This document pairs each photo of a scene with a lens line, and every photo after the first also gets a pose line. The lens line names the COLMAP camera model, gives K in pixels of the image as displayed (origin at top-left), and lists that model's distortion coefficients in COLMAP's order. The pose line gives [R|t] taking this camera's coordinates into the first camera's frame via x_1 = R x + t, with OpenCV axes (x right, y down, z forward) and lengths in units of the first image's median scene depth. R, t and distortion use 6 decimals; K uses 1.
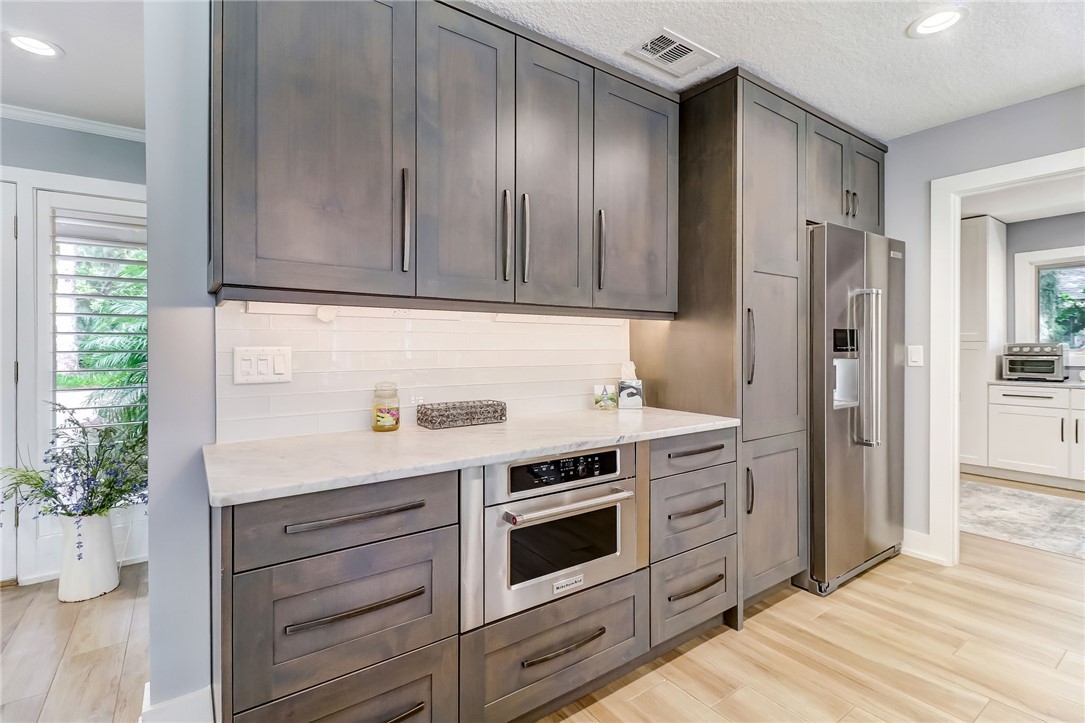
lens RADIAL K [[504.8, 0, 538.7], [0, 504.8, 358.4], [0, 0, 1]] dist [0.019432, -0.011954]
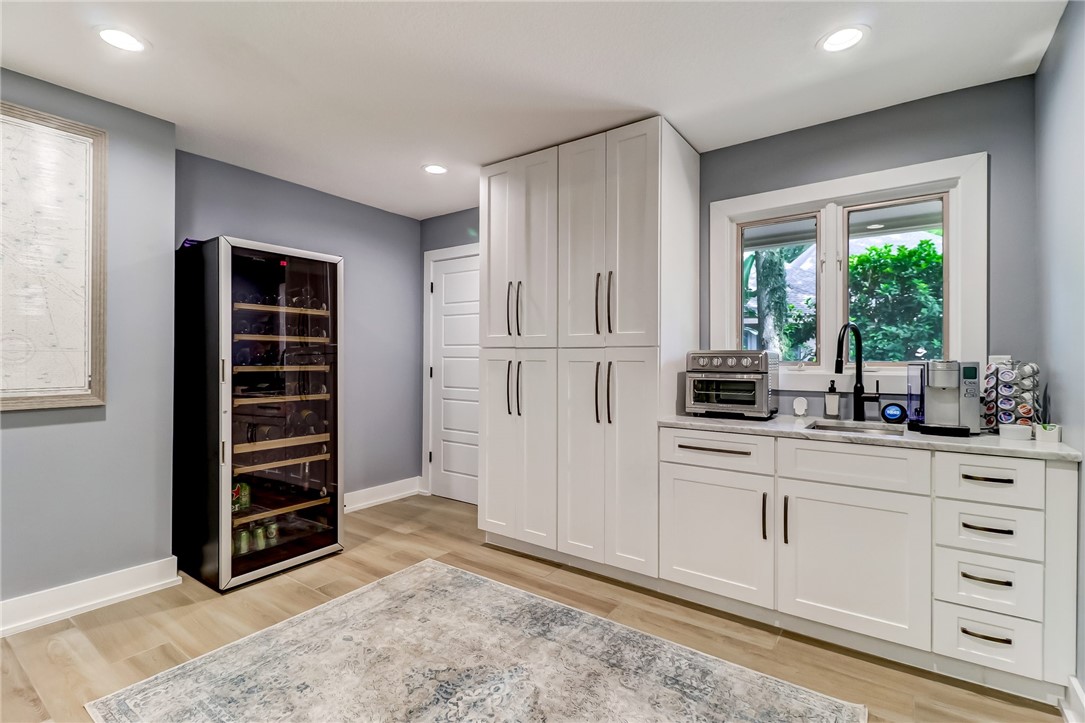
lens RADIAL K [[504.8, 0, 538.7], [0, 504.8, 358.4], [0, 0, 1]] dist [0.019432, -0.011954]
pose [[0.946180, 0.013422, 0.323361, 1.199548], [-0.008283, 0.999817, -0.017263, -0.019834], [-0.323534, 0.013656, 0.946118, 1.087061]]
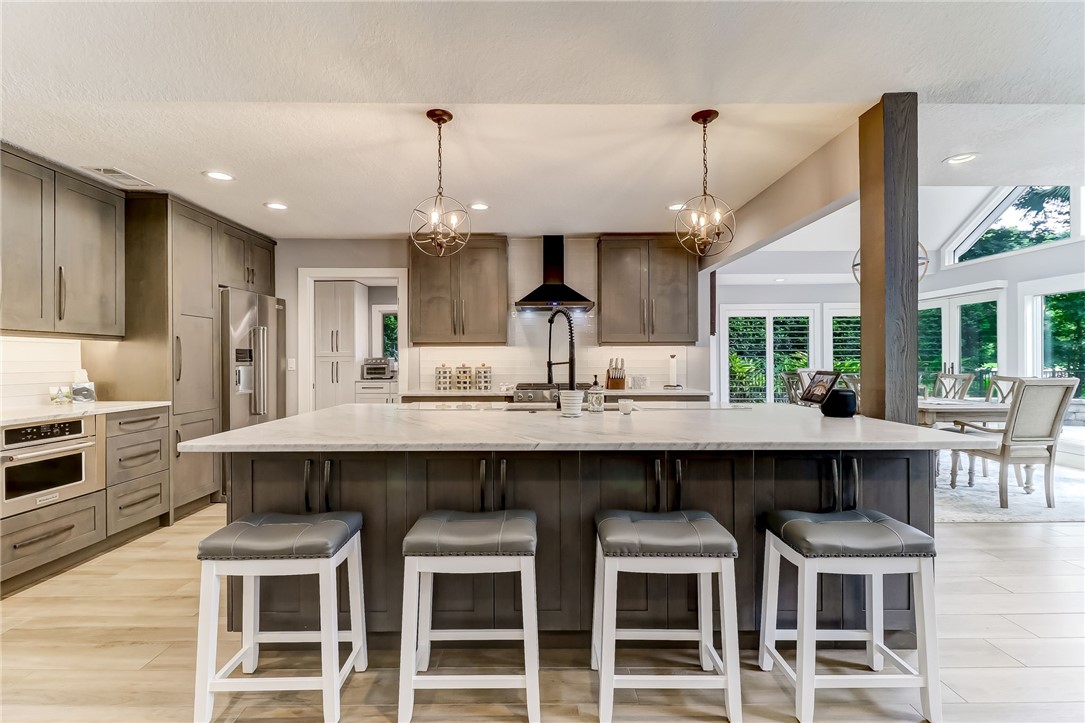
lens RADIAL K [[504.8, 0, 538.7], [0, 504.8, 358.4], [0, 0, 1]] dist [0.019432, -0.011954]
pose [[0.572622, 0.002985, 0.819814, -0.268248], [0.018081, 0.999704, -0.016270, 0.023264], [-0.819620, 0.024139, 0.572399, -0.900840]]
